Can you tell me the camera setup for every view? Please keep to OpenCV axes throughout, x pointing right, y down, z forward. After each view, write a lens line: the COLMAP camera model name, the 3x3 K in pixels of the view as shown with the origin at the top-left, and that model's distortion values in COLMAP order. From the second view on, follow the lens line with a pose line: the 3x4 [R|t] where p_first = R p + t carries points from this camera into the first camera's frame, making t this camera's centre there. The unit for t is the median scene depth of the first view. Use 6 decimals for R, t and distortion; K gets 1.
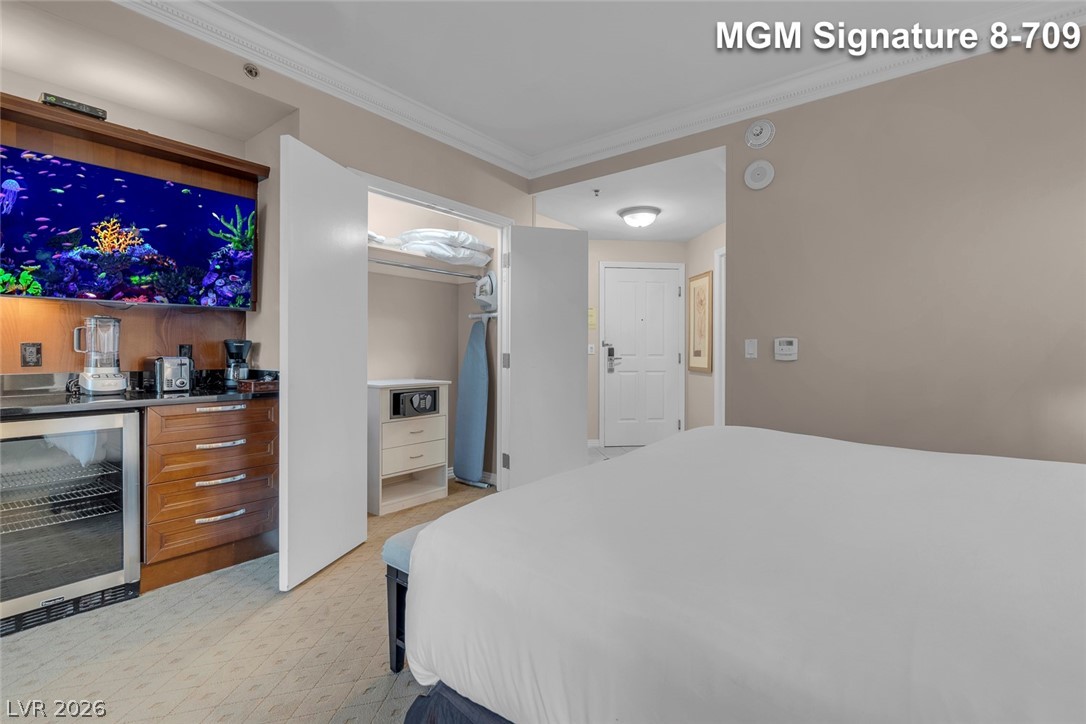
lens RADIAL K [[493.8, 0, 535.6], [0, 493.8, 351.9], [0, 0, 1]] dist [-0.001909, -0.000612]
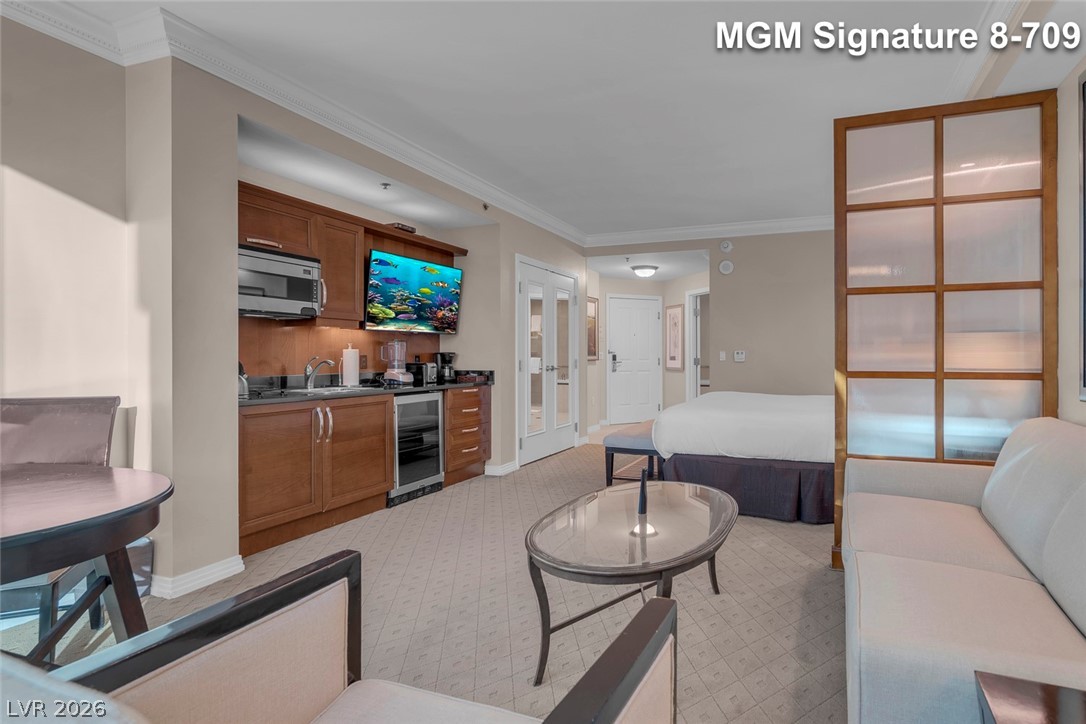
lens RADIAL K [[664.5, 0, 548.4], [0, 664.5, 355.8], [0, 0, 1]] dist [-0.002548, -0.000298]
pose [[0.960025, -0.005754, 0.279854, -1.034972], [0.005714, 0.999983, 0.000960, -0.014398], [-0.279855, 0.000678, 0.960042, -1.431124]]
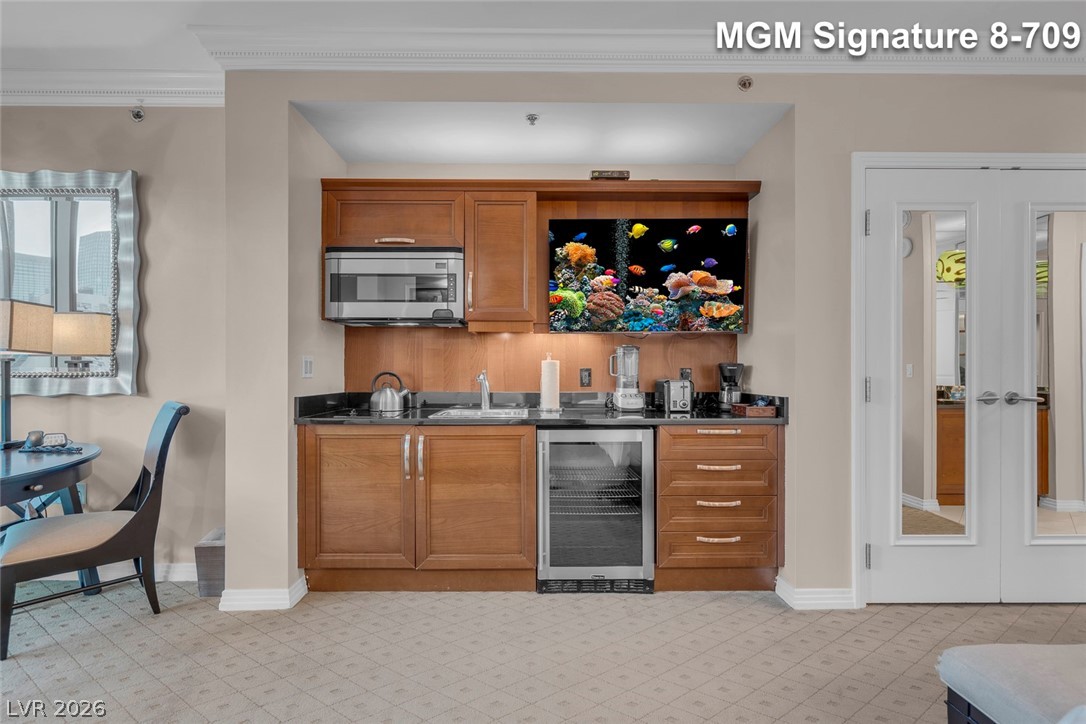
lens RADIAL K [[493.8, 0, 554.5], [0, 493.8, 371.1], [0, 0, 1]] dist [-0.001909, -0.000612]
pose [[0.651380, -0.005180, -0.758734, -0.089161], [0.002475, 0.999986, -0.004702, -0.004969], [0.758748, 0.001185, 0.651384, 0.089679]]
